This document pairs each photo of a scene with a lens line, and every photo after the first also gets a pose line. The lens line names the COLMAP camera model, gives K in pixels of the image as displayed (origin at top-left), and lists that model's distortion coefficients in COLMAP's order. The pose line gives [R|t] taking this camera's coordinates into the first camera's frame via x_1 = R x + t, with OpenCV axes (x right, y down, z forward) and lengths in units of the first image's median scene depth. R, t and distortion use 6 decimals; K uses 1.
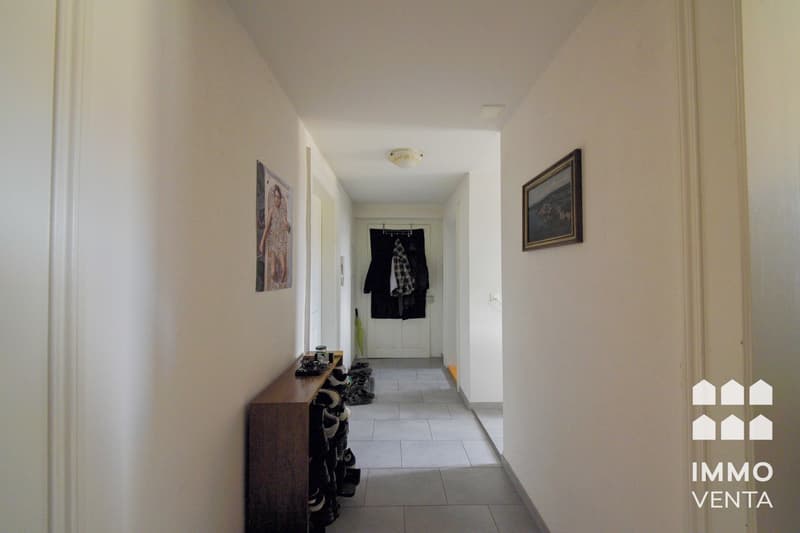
lens RADIAL K [[281.4, 0, 398.8], [0, 281.4, 267.5], [0, 0, 1]] dist [-0.000383, -0.006768]
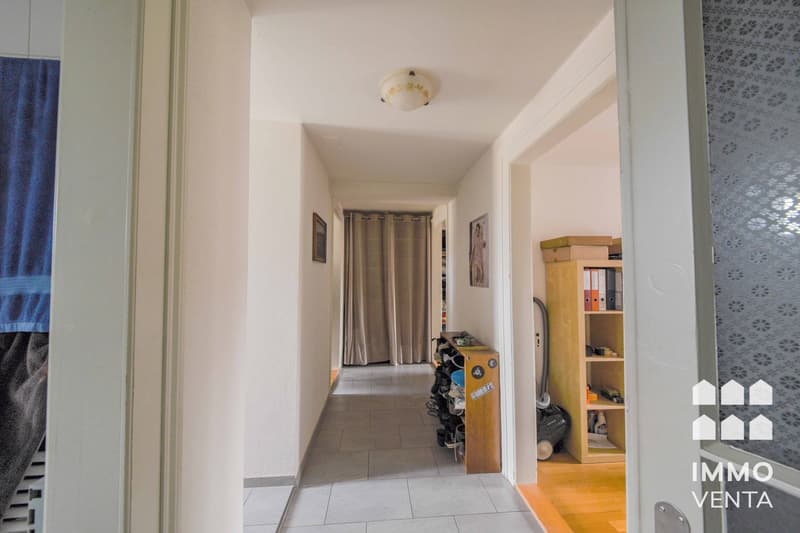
lens RADIAL K [[281.4, 0, 398.8], [0, 281.4, 267.5], [0, 0, 1]] dist [-0.000383, -0.006768]
pose [[-0.997033, -0.005613, -0.076775, 0.137303], [-0.001701, 0.998701, -0.050920, 0.045197], [0.076961, -0.050638, -0.995747, 2.345024]]
